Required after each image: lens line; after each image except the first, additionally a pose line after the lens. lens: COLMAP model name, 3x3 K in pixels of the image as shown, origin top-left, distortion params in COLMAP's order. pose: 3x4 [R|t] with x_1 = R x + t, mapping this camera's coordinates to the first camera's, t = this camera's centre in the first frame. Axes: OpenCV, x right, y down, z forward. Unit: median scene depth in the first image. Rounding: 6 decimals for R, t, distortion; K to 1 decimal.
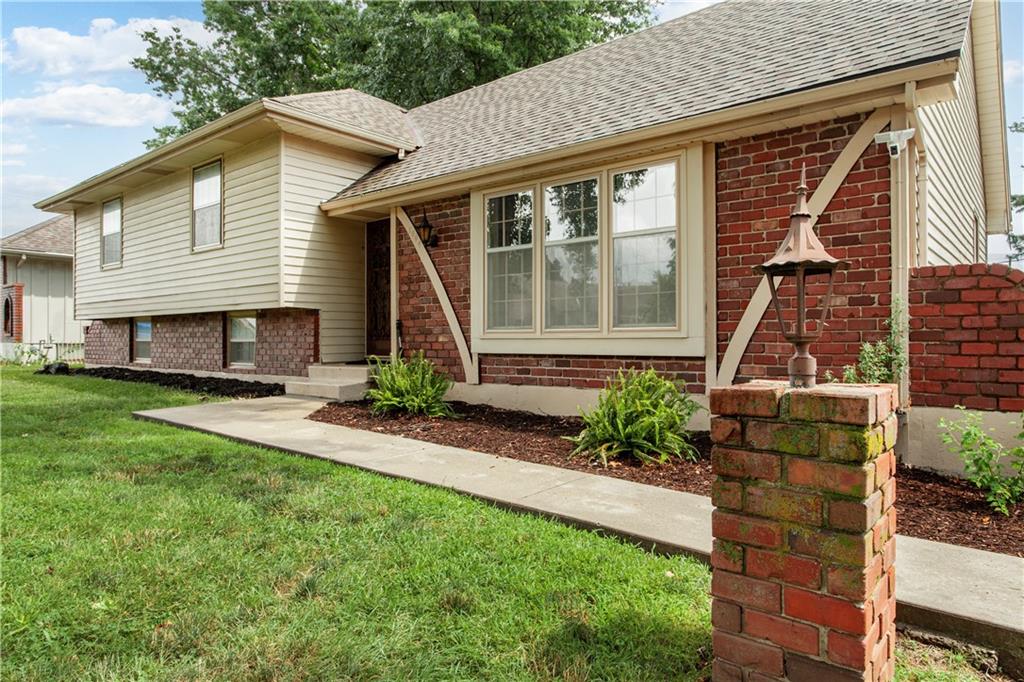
lens RADIAL K [[621.7, 0, 528.4], [0, 621.7, 340.7], [0, 0, 1]] dist [0.001461, 0.001759]
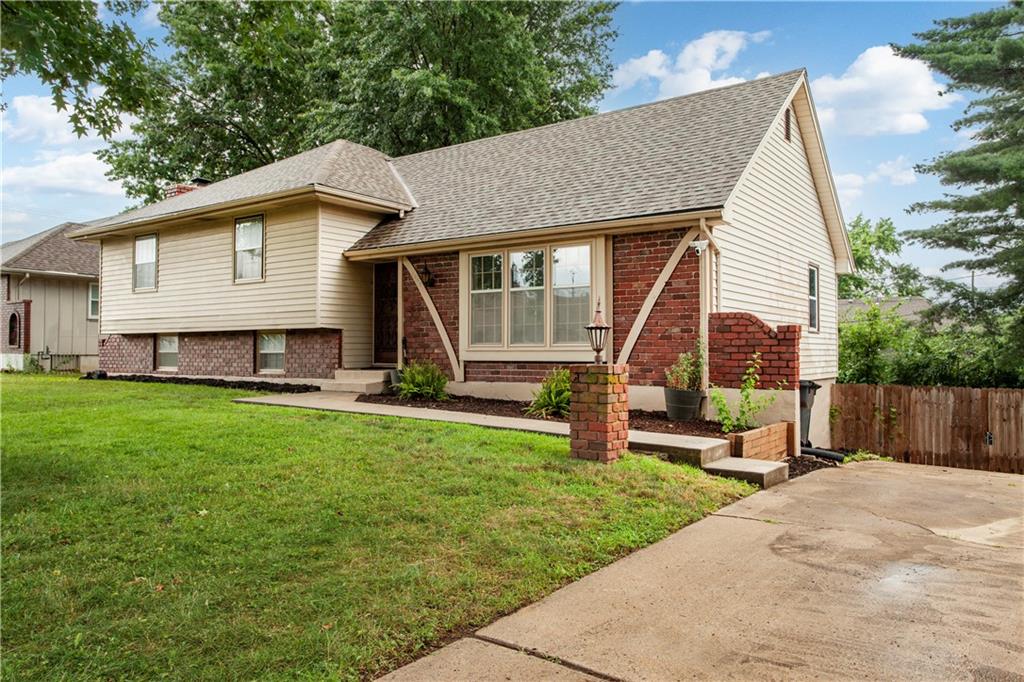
lens RADIAL K [[737.7, 0, 508.9], [0, 737.7, 343.6], [0, 0, 1]] dist [0.010554, 0.000629]
pose [[0.999048, 0.004150, 0.043424, -0.045102], [-0.003431, 0.999856, -0.016614, 0.007334], [-0.043487, 0.016449, 0.998919, -0.668198]]
